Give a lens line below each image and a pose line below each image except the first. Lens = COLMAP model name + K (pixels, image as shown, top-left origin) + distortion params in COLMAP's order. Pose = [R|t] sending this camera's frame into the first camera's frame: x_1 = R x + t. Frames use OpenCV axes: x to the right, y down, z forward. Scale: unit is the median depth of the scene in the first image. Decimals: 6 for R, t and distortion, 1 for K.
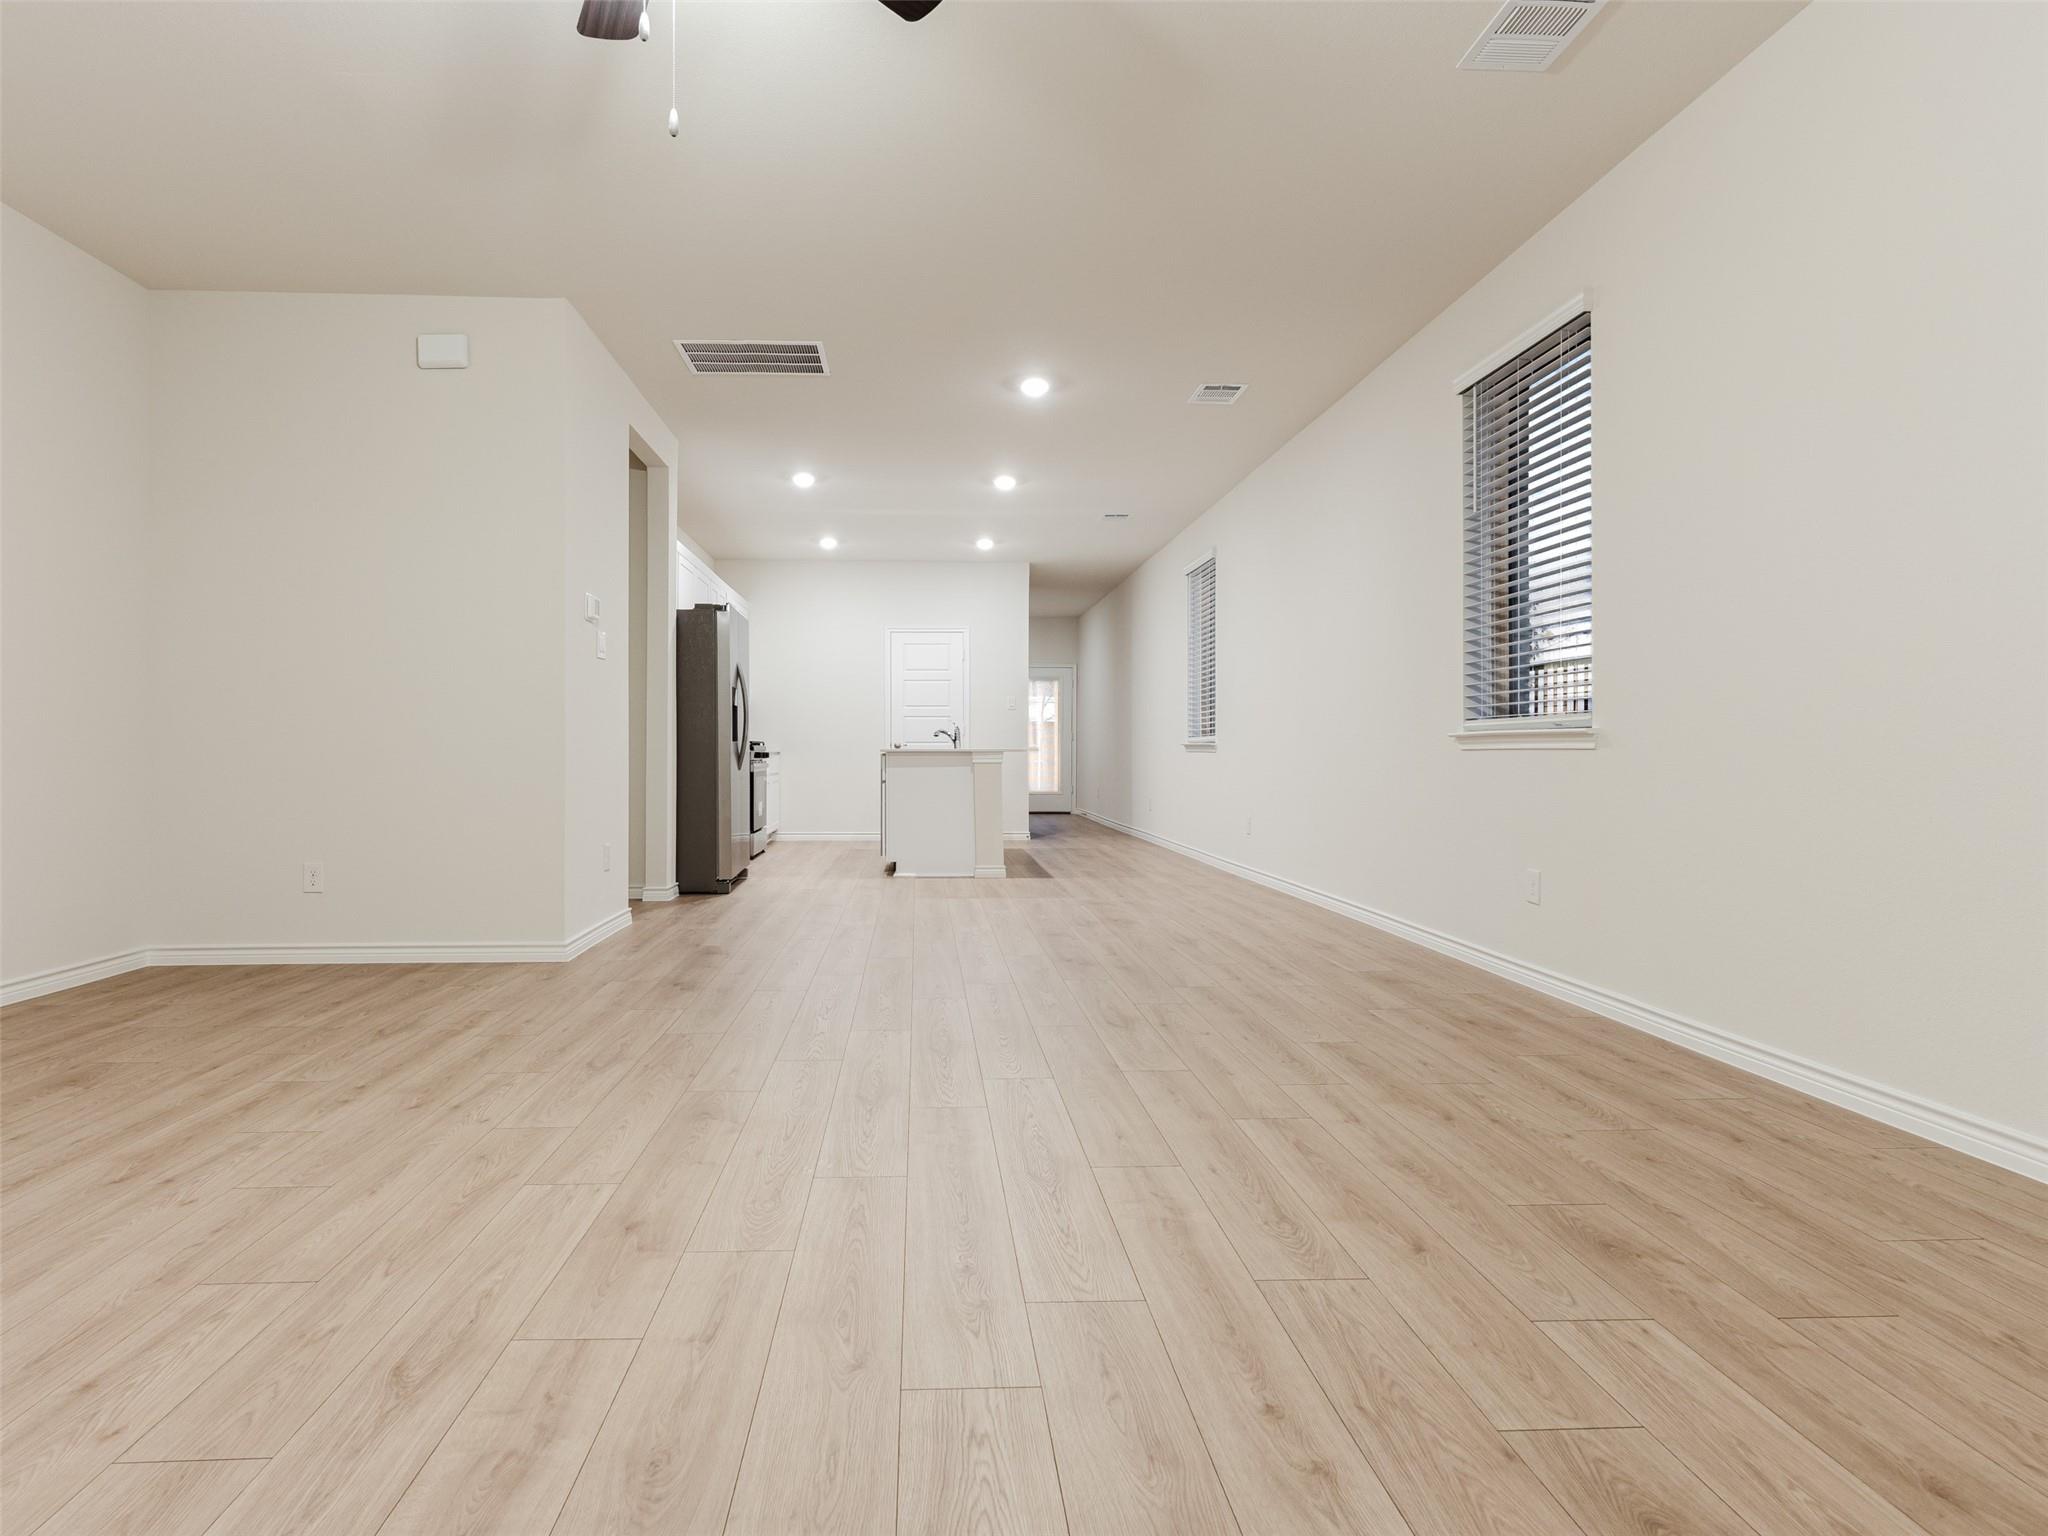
lens RADIAL K [[1102.3, 0, 1020.7], [0, 1102.3, 755.7], [0, 0, 1]] dist [-0.001462, 0.004122]
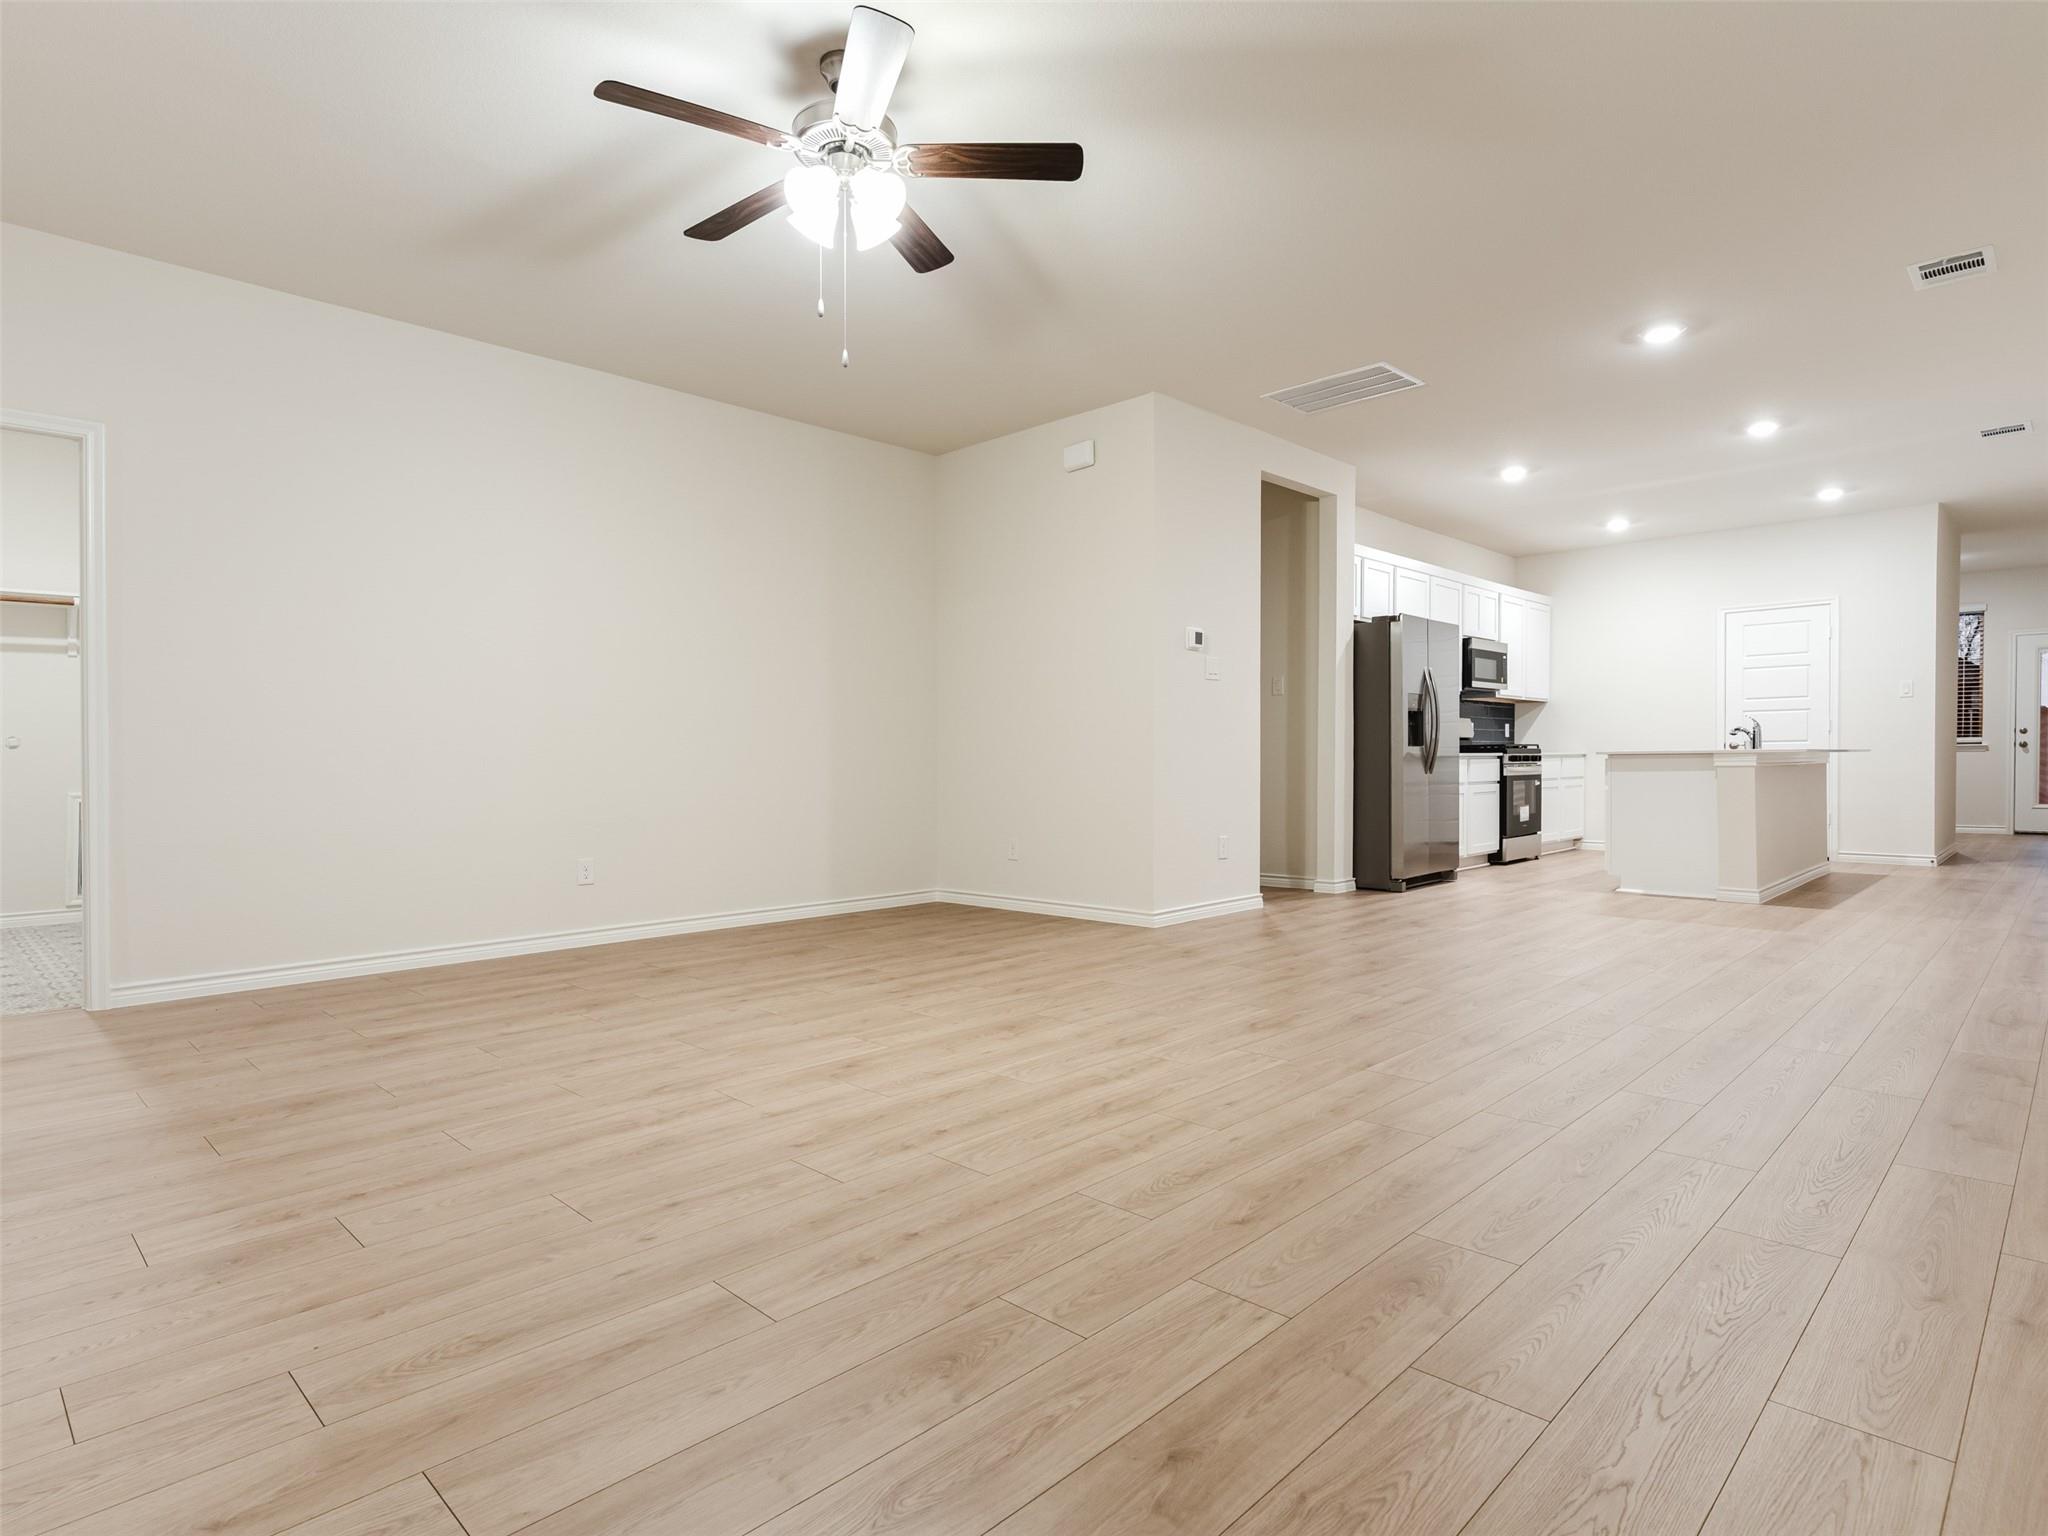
lens RADIAL K [[1102.3, 0, 1035.6], [0, 1102.3, 770.0], [0, 0, 1]] dist [-0.001462, 0.004122]
pose [[0.691401, 0.001684, -0.722470, 0.790106], [0.006898, 0.999936, 0.008932, -0.006171], [0.722439, -0.011159, 0.691345, 0.087489]]
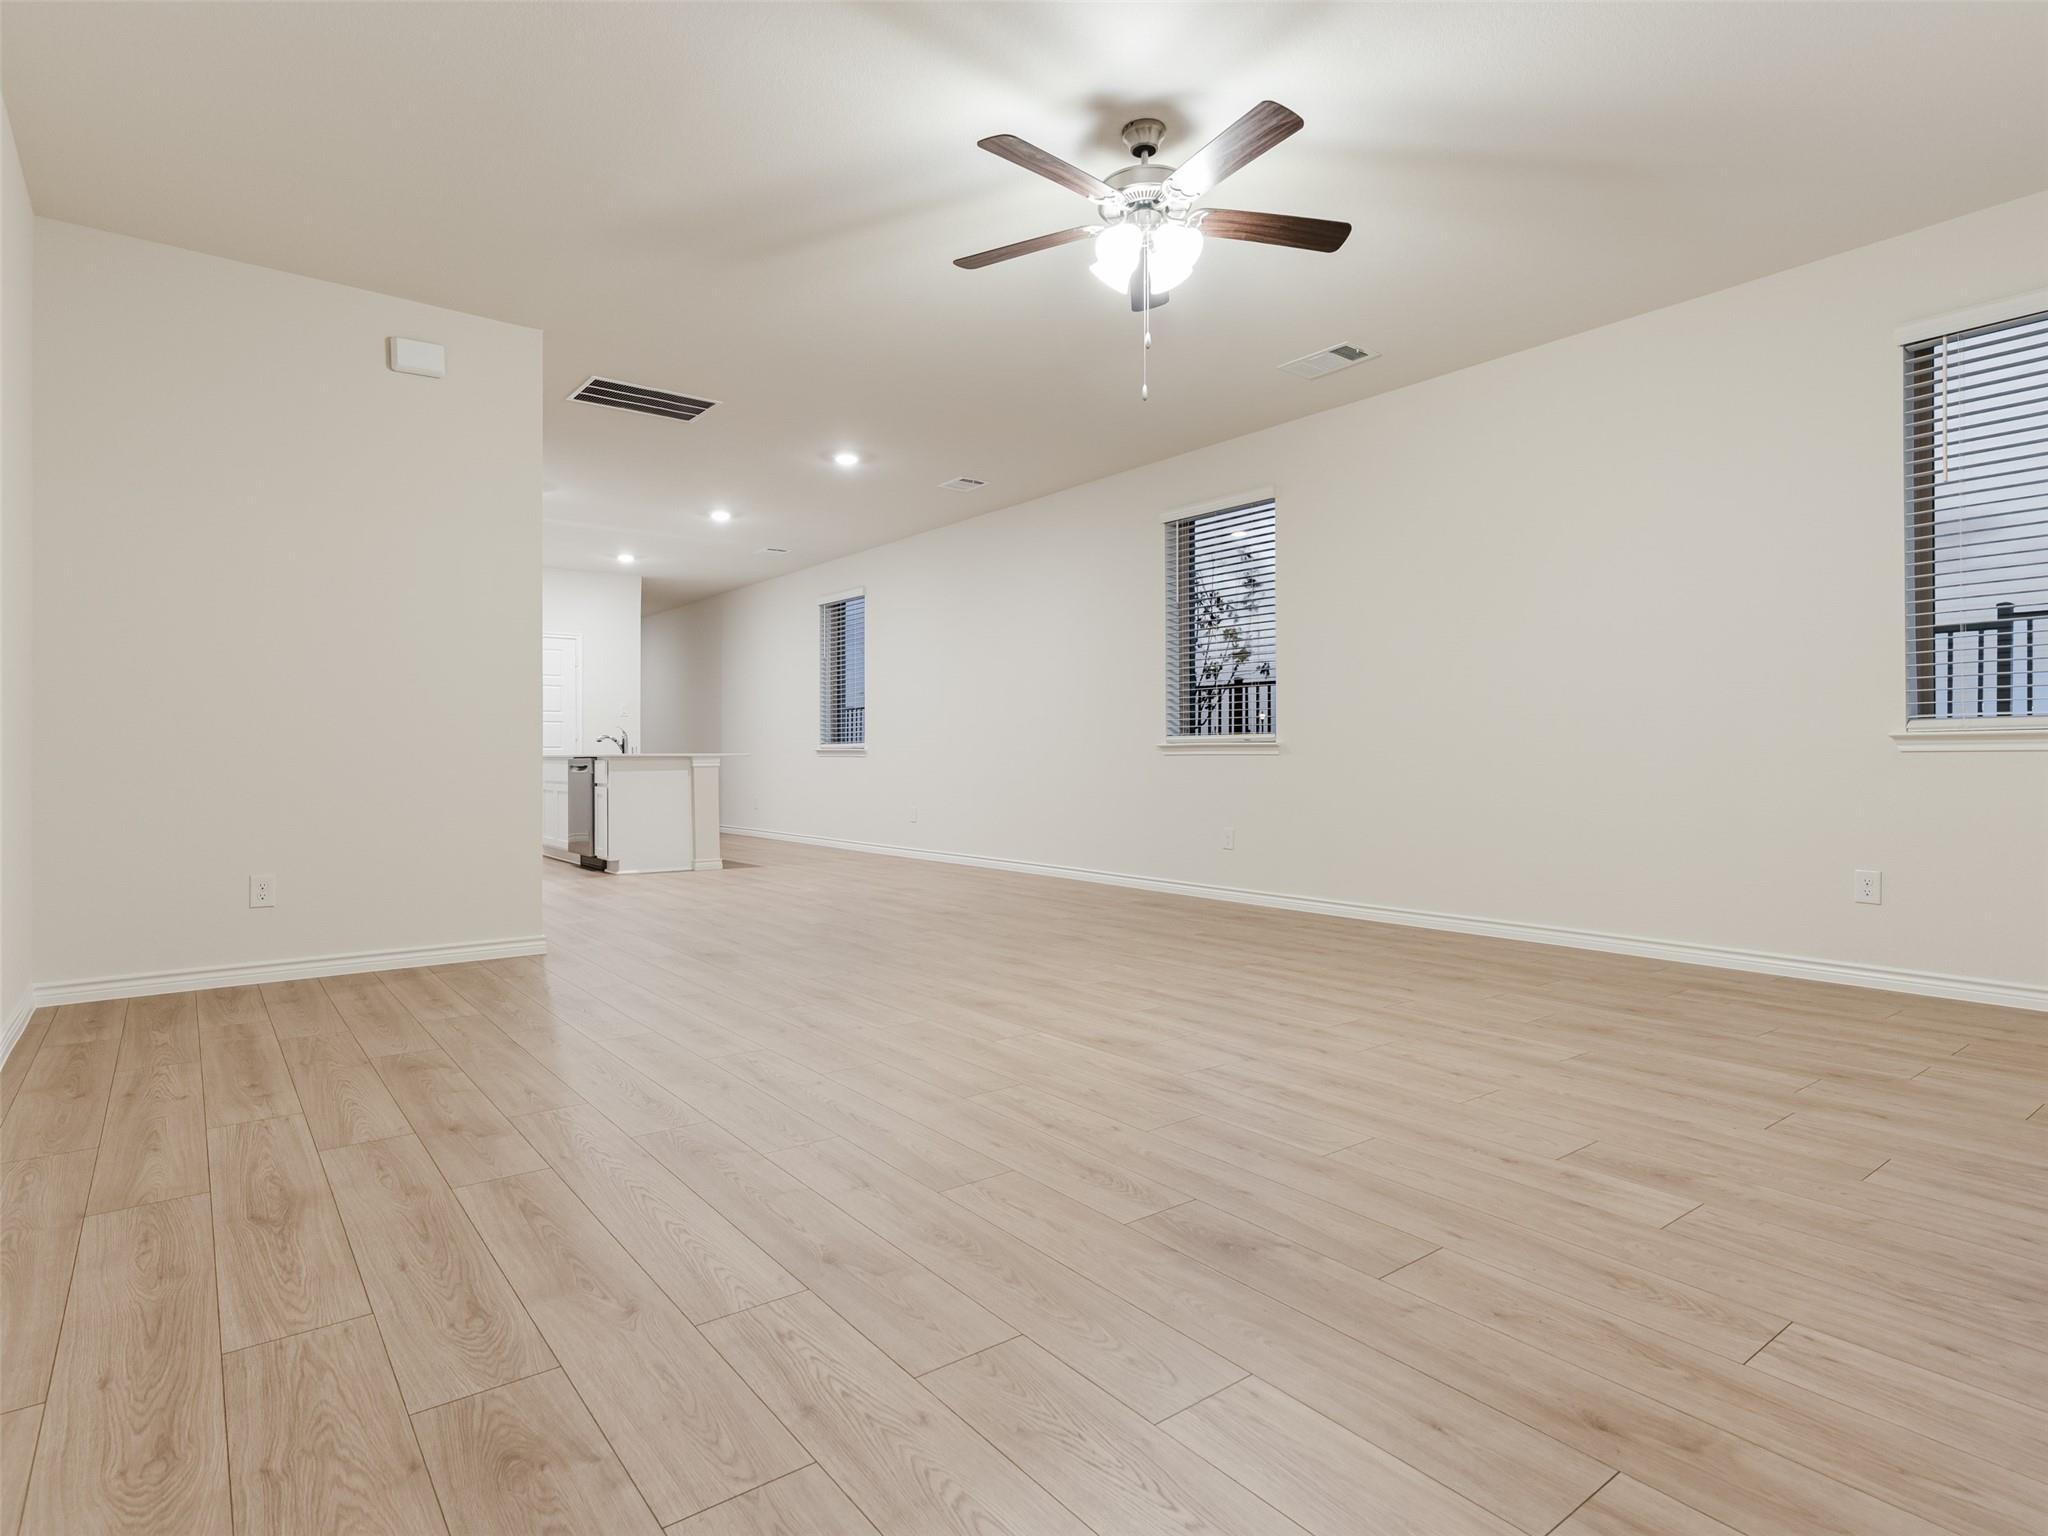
lens RADIAL K [[1102.3, 0, 1011.9], [0, 1102.3, 750.2], [0, 0, 1]] dist [-0.001462, 0.004122]
pose [[0.813993, 0.003710, 0.580863, -1.141869], [0.002156, 0.999953, -0.009408, 0.003130], [-0.580870, 0.008910, 0.813947, -0.219457]]
